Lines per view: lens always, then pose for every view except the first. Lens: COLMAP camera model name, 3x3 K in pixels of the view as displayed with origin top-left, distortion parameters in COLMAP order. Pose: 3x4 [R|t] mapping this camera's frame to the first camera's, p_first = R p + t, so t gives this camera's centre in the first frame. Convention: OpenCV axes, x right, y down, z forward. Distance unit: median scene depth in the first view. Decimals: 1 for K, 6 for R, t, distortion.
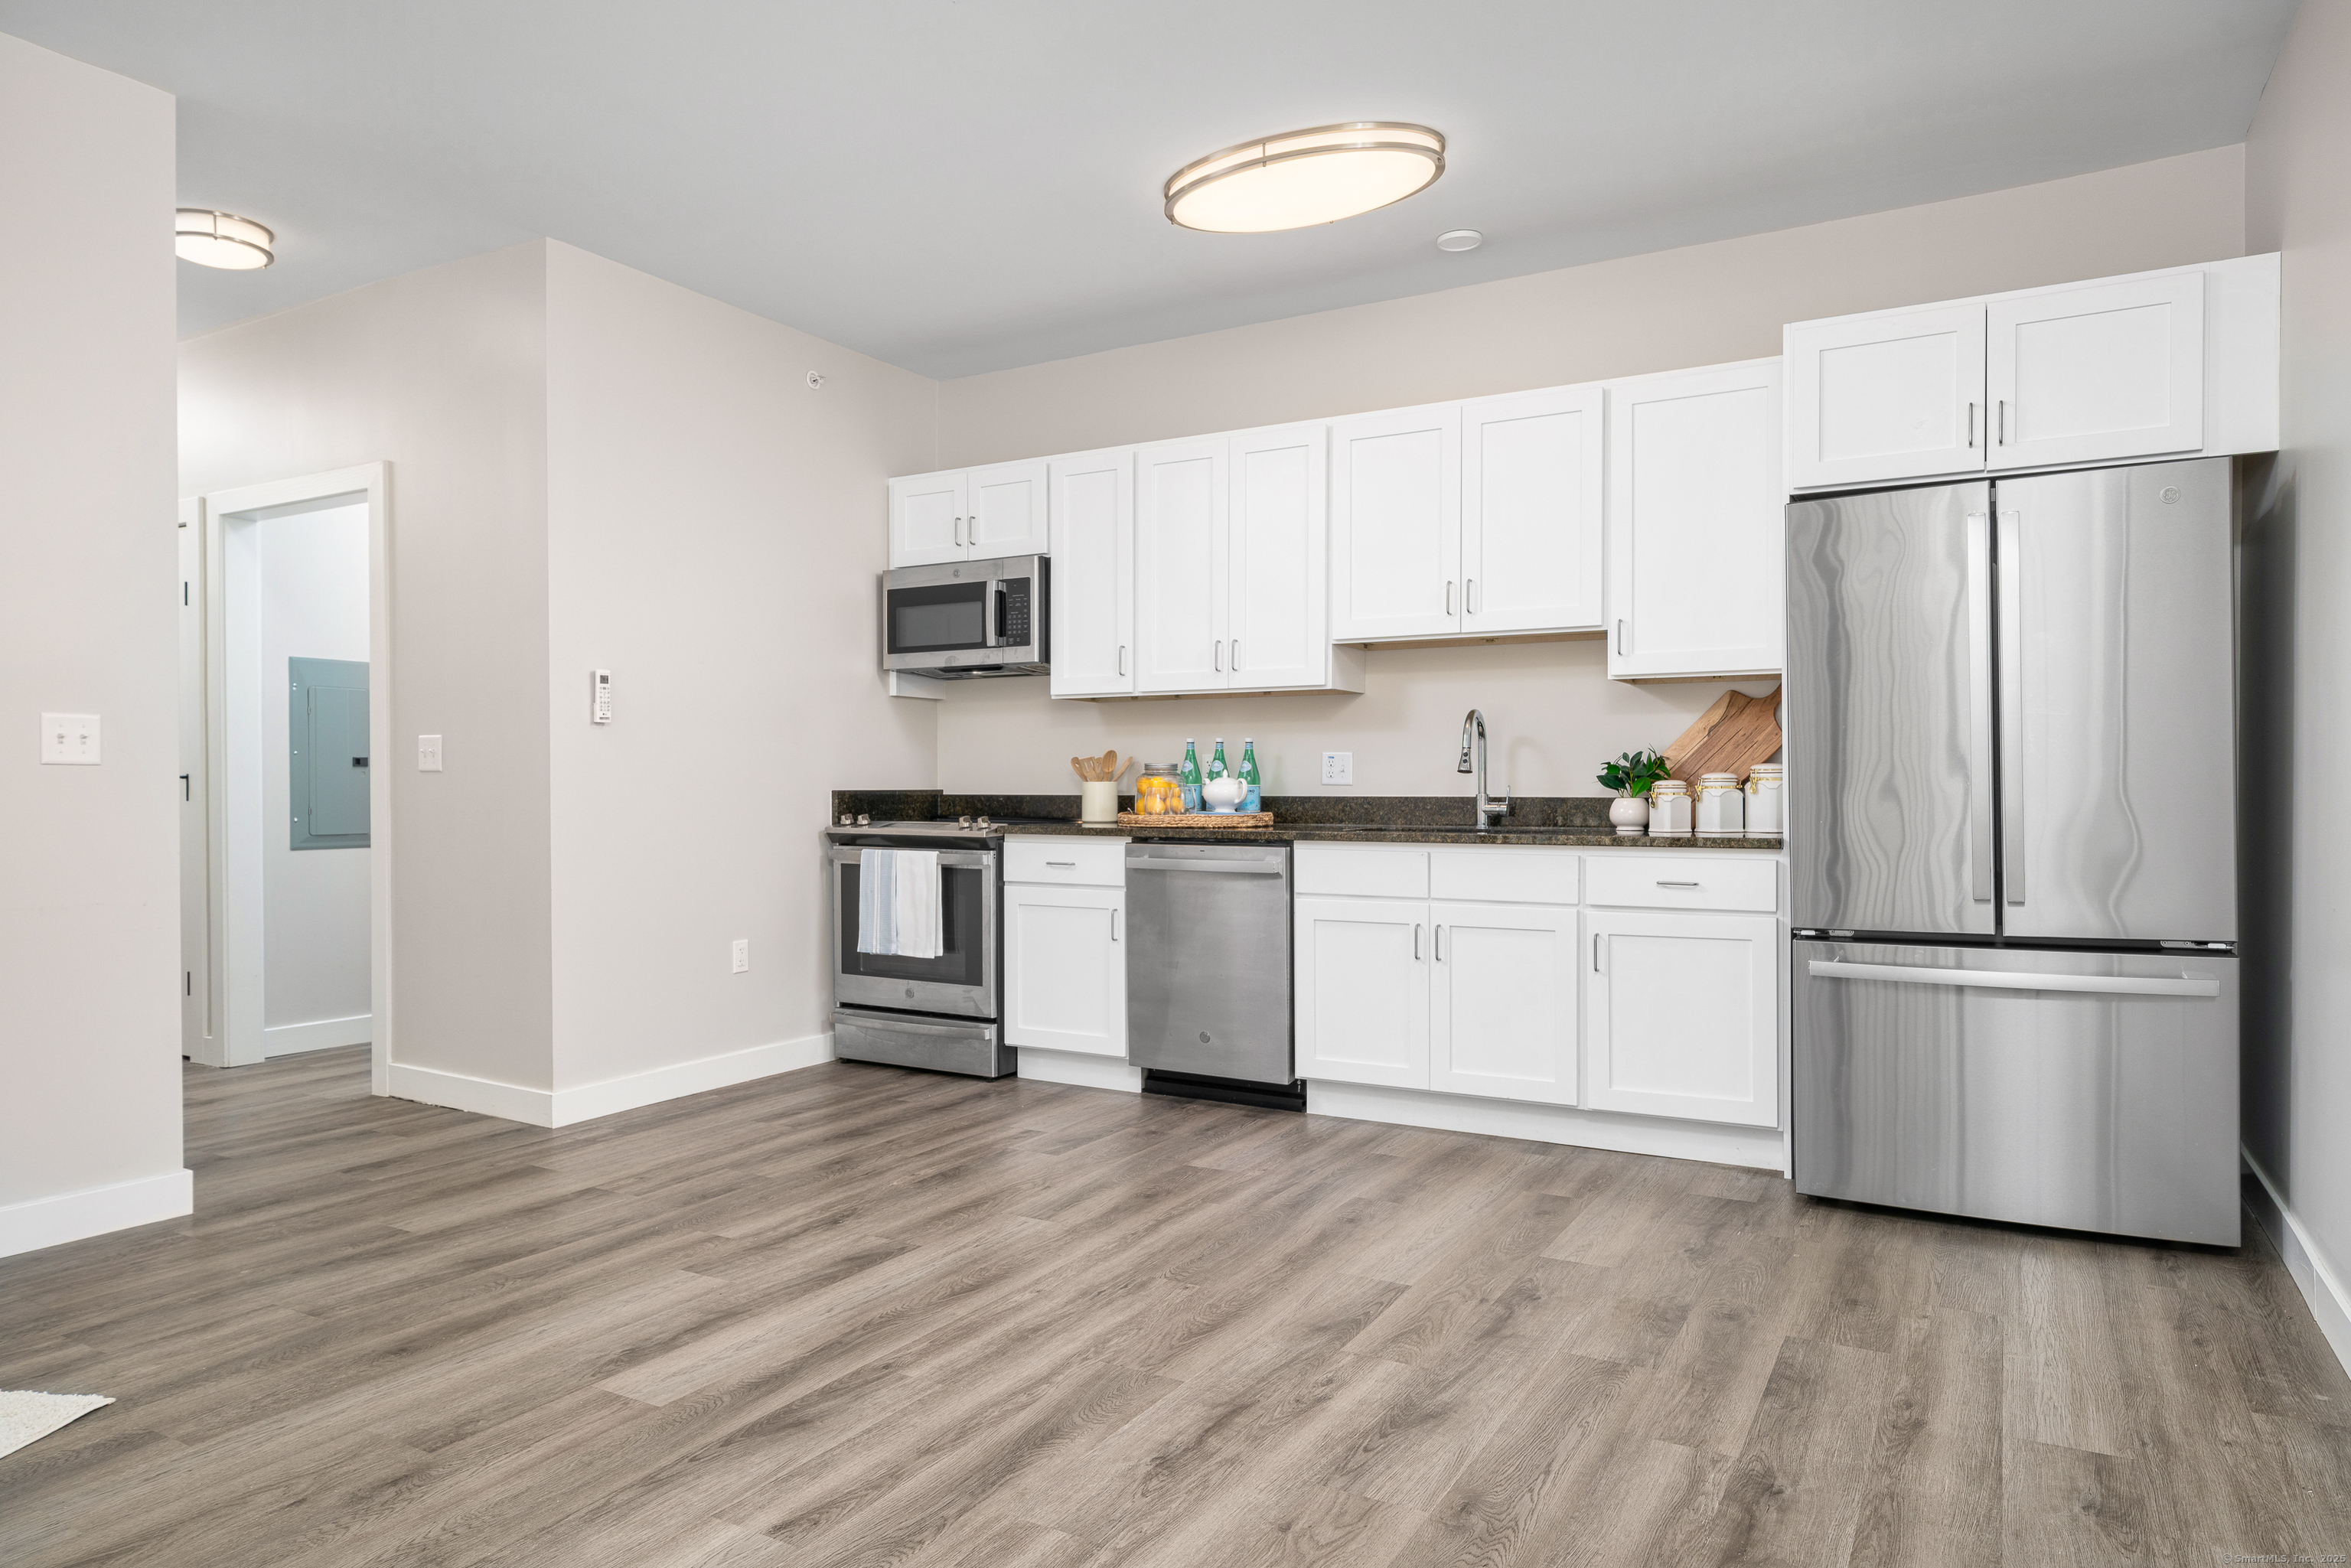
lens RADIAL K [[1441.7, 0, 1124.4], [0, 1441.7, 799.8], [0, 0, 1]] dist [0.003722, 0.002213]
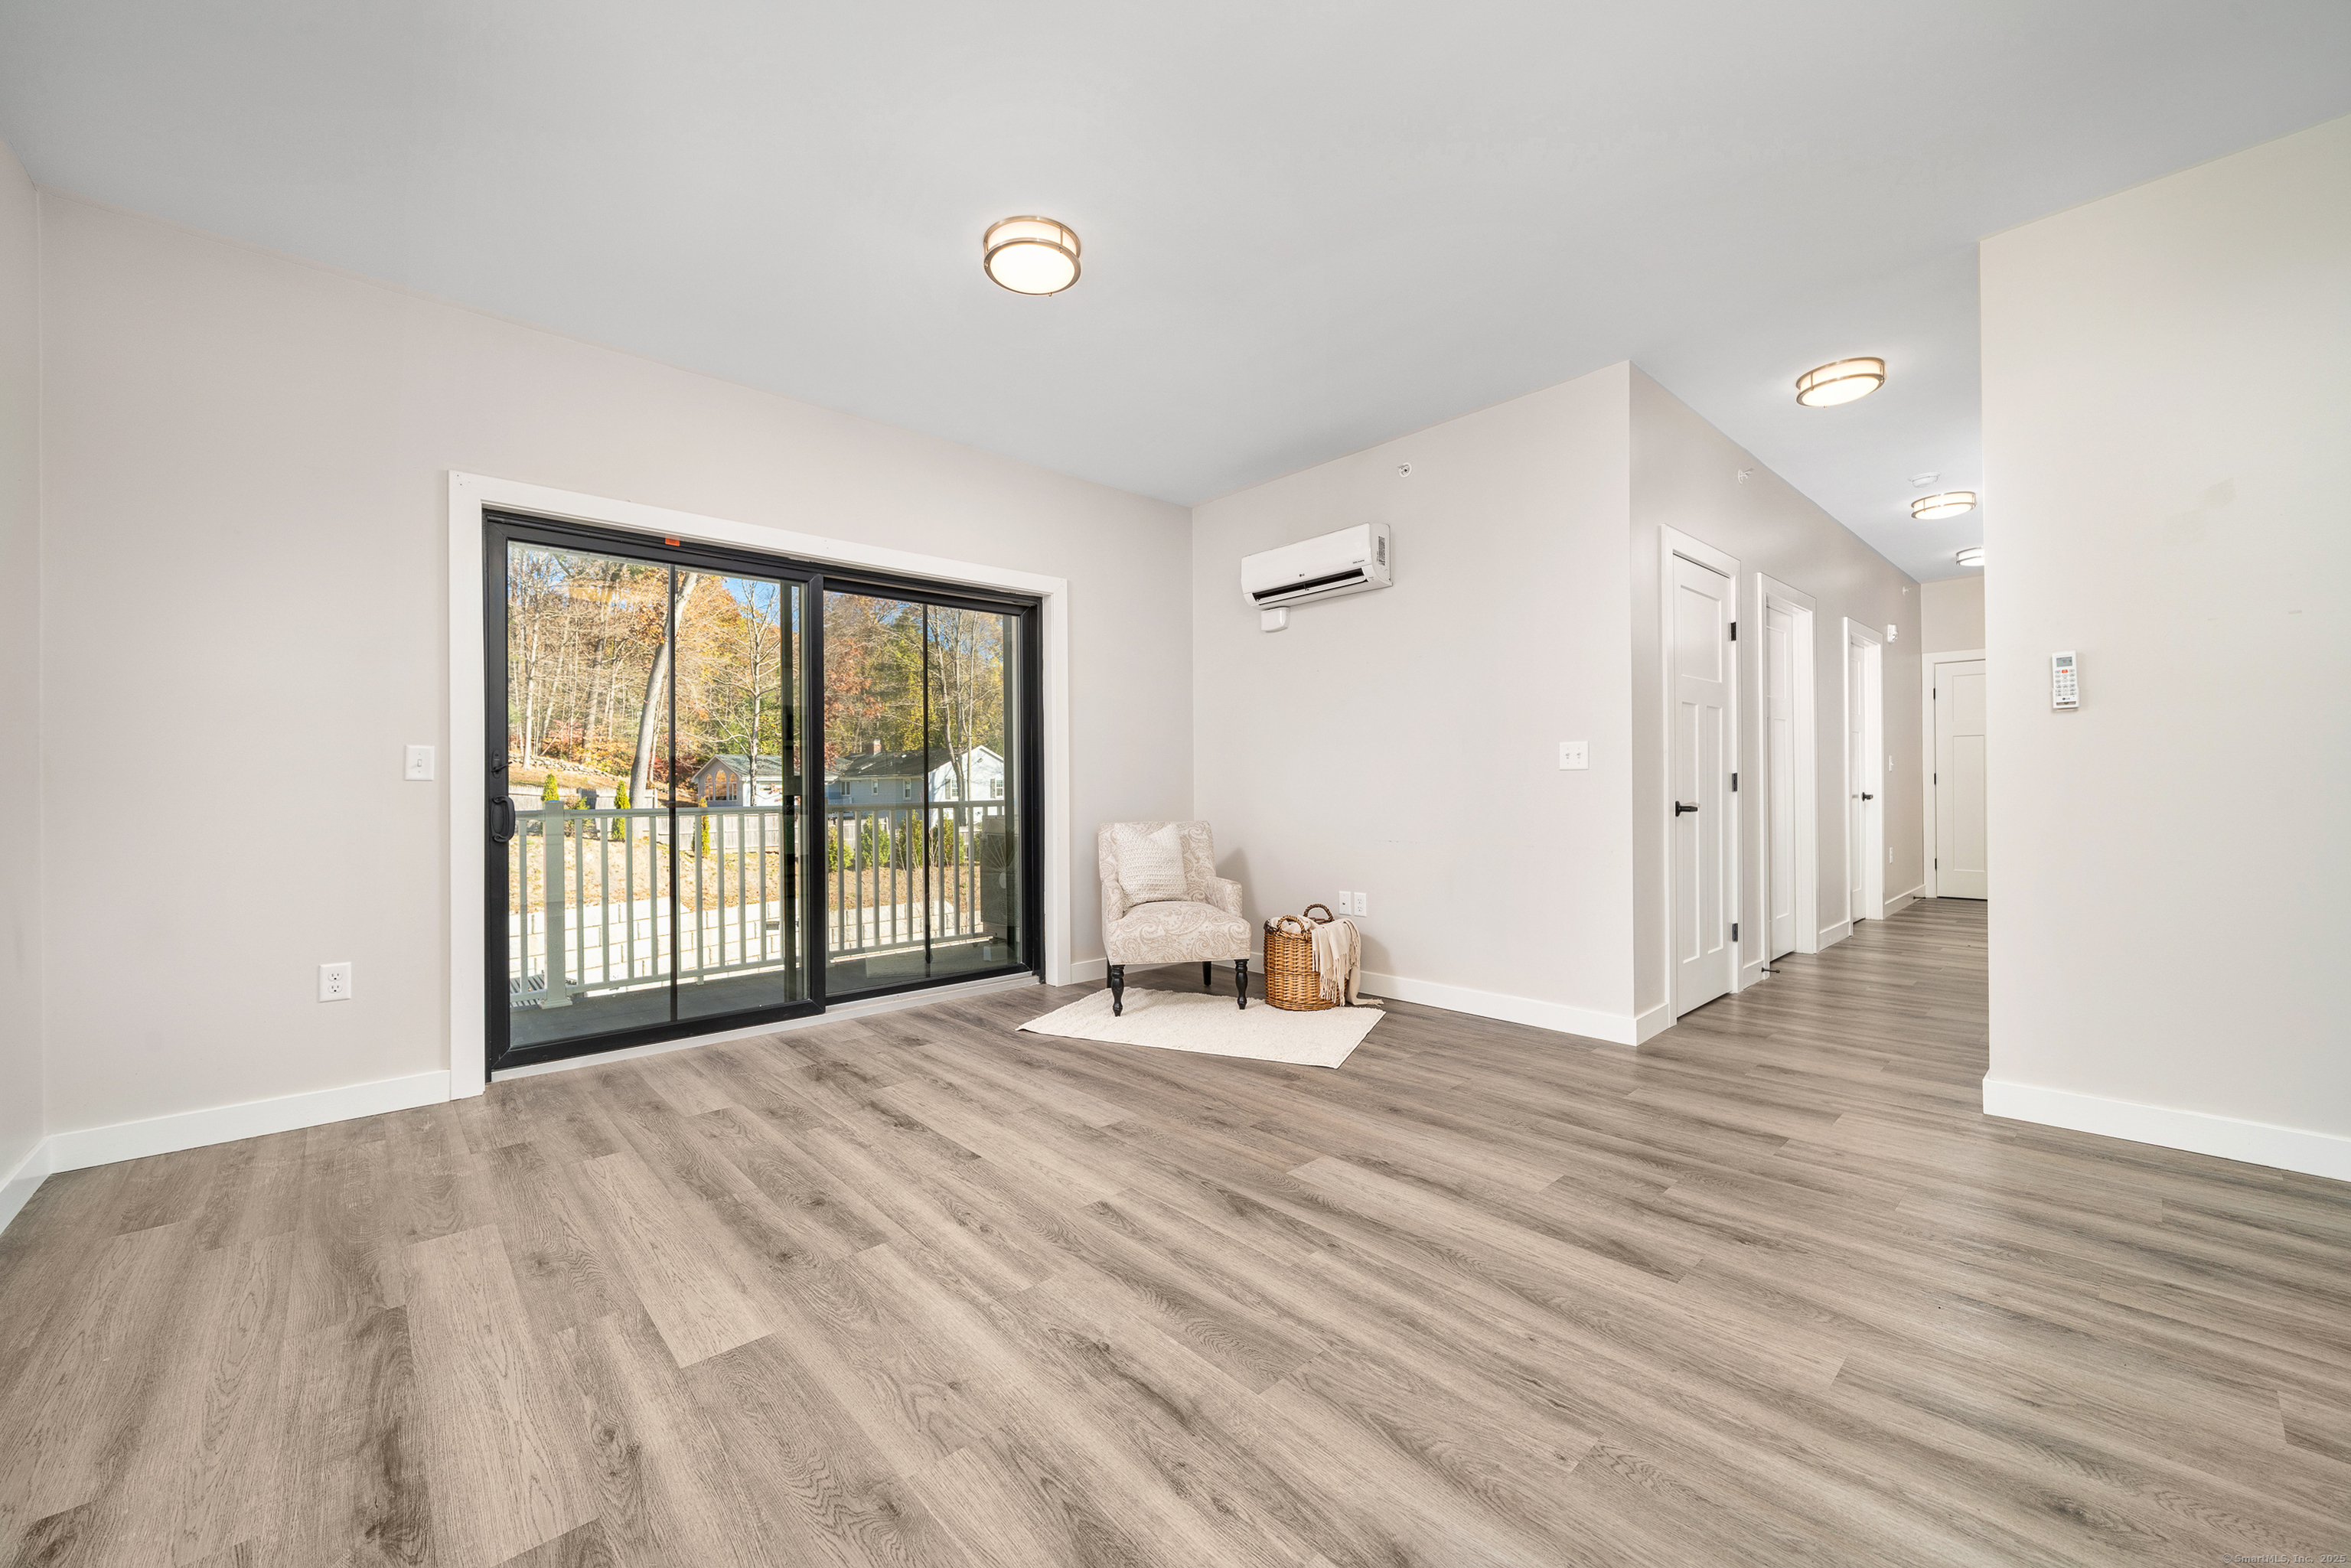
lens RADIAL K [[890.7, 0, 1182.8], [0, 890.7, 784.3], [0, 0, 1]] dist [-0.001947, -0.000081]
pose [[-0.265368, -0.000938, -0.964147, 0.472638], [0.003657, 0.999991, -0.001979, -0.005733], [0.964140, -0.004051, -0.265362, 0.827720]]
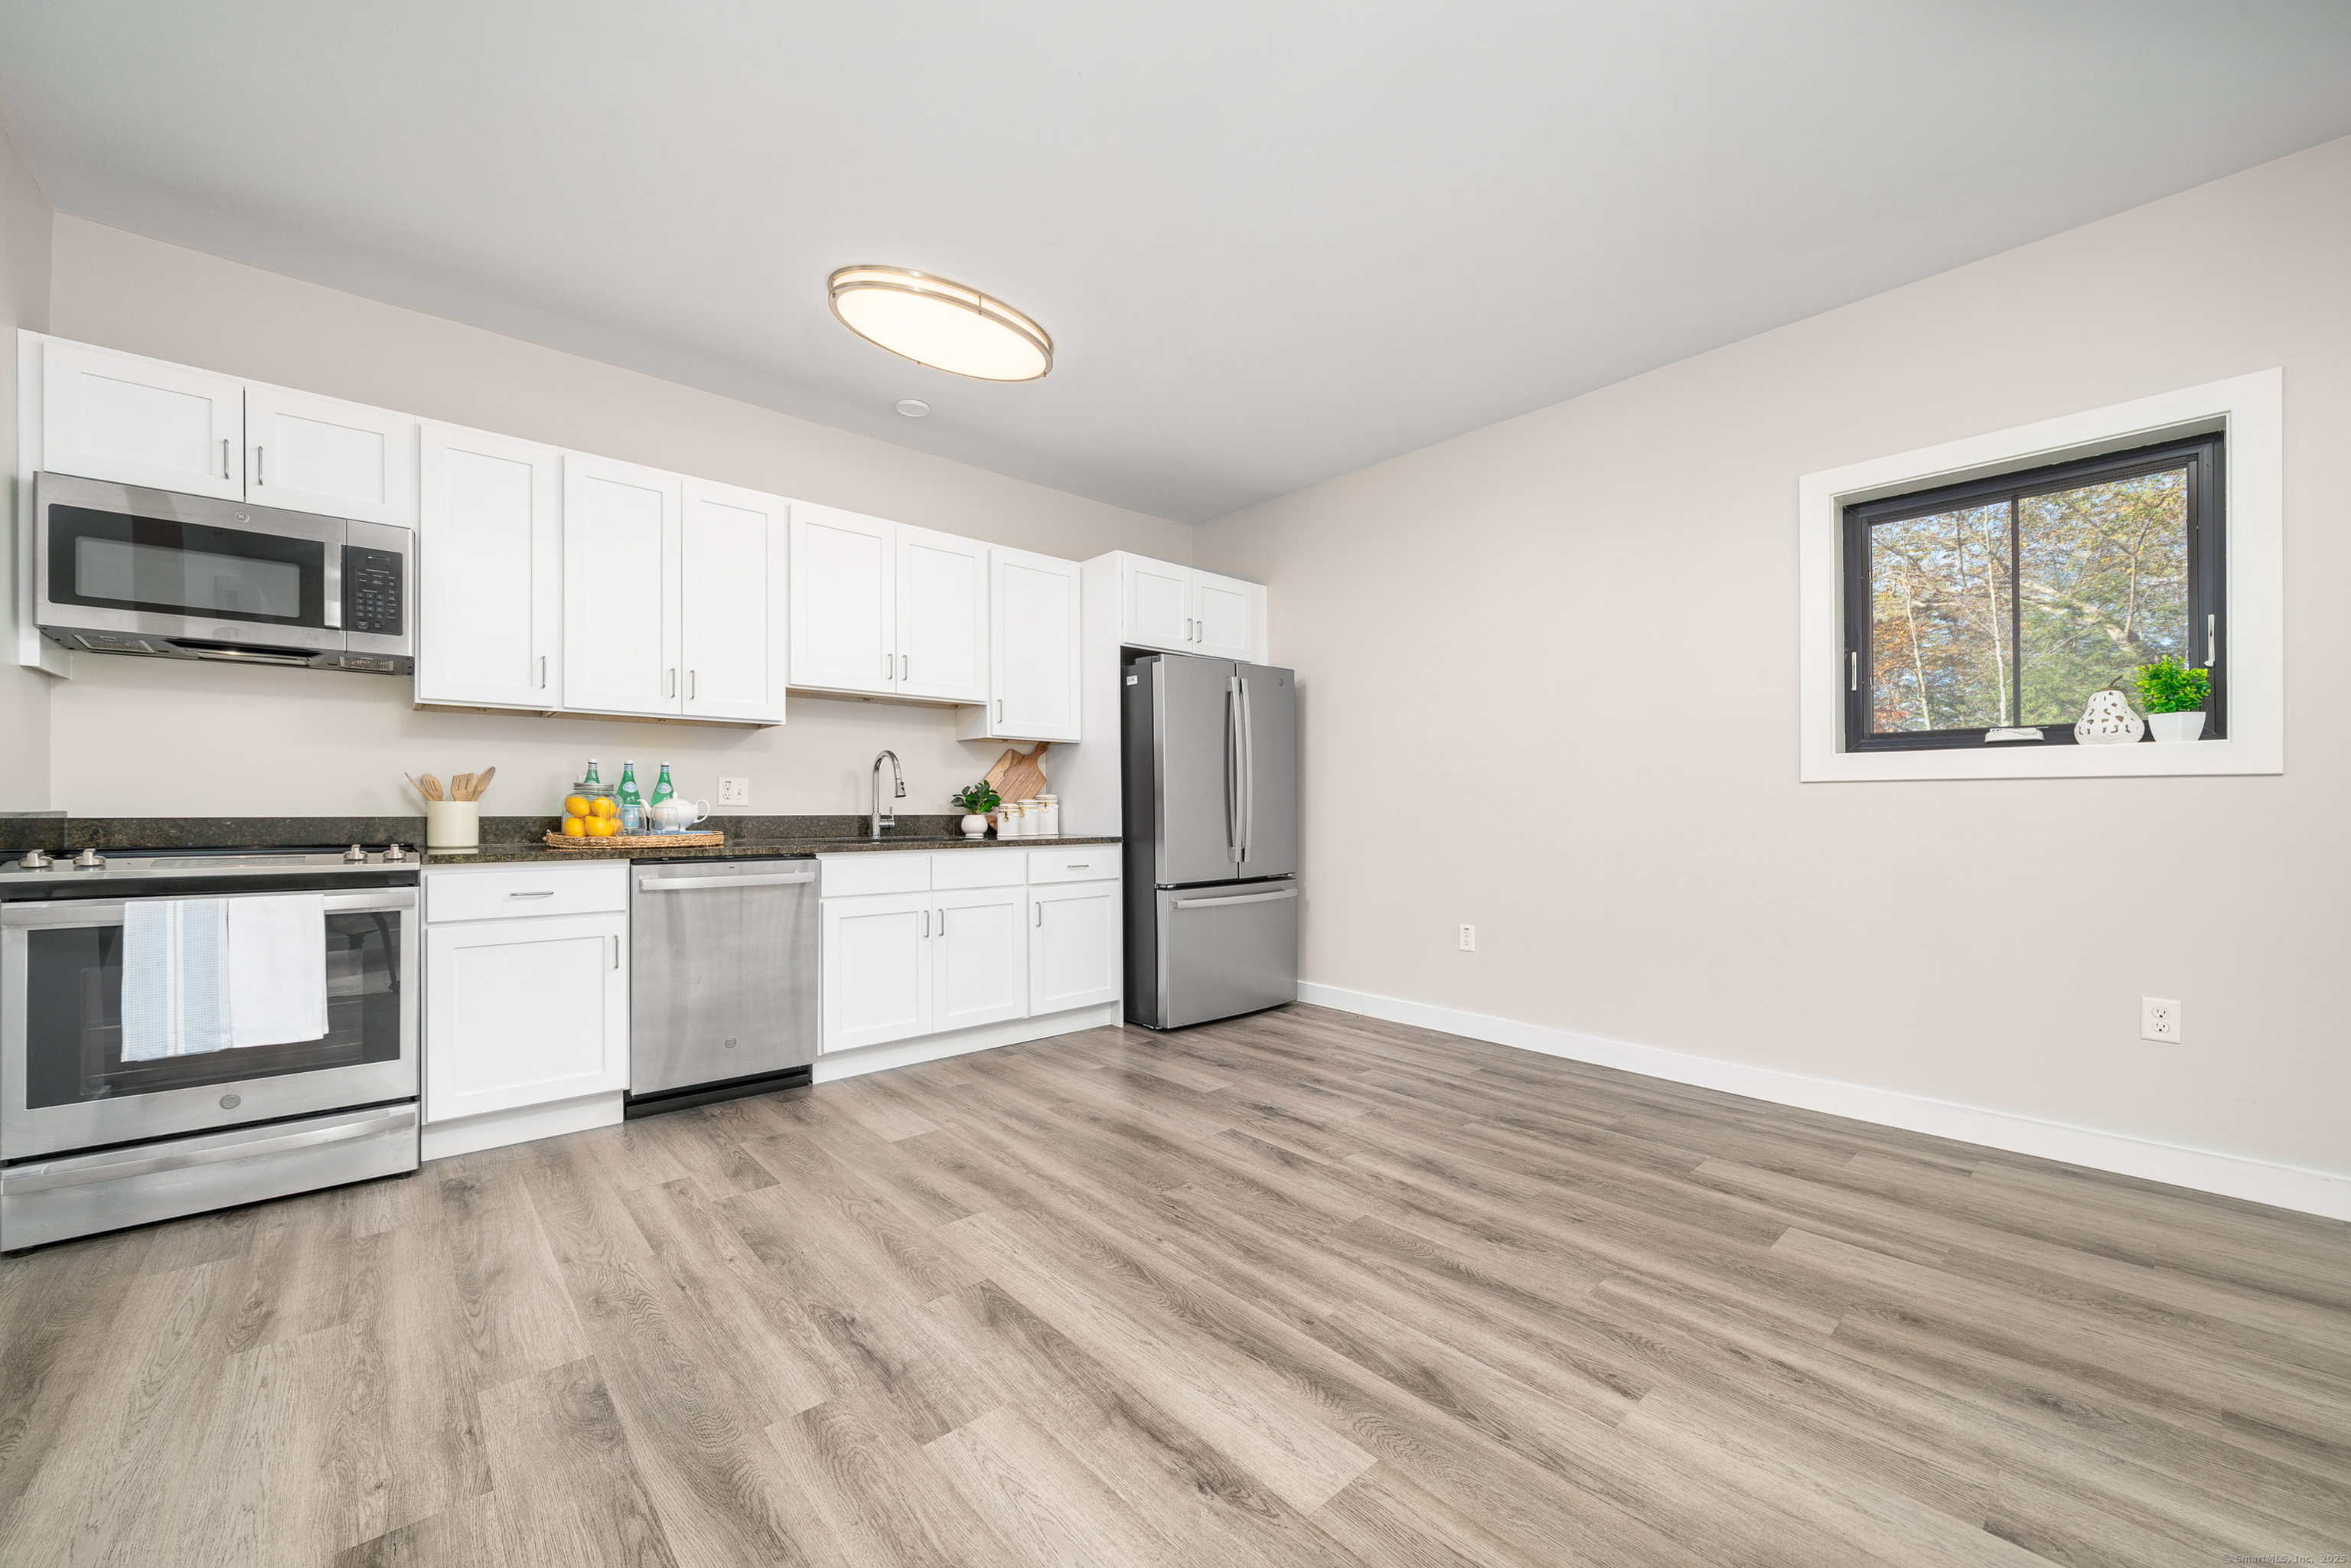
lens RADIAL K [[912.3, 0, 1148.1], [0, 912.3, 808.7], [0, 0, 1]] dist [-0.003994, 0.000959]
pose [[0.310575, -0.000415, 0.950549, -0.674661], [0.006848, 0.999975, -0.001801, -0.006570], [-0.950524, 0.007069, 0.310570, 0.685130]]
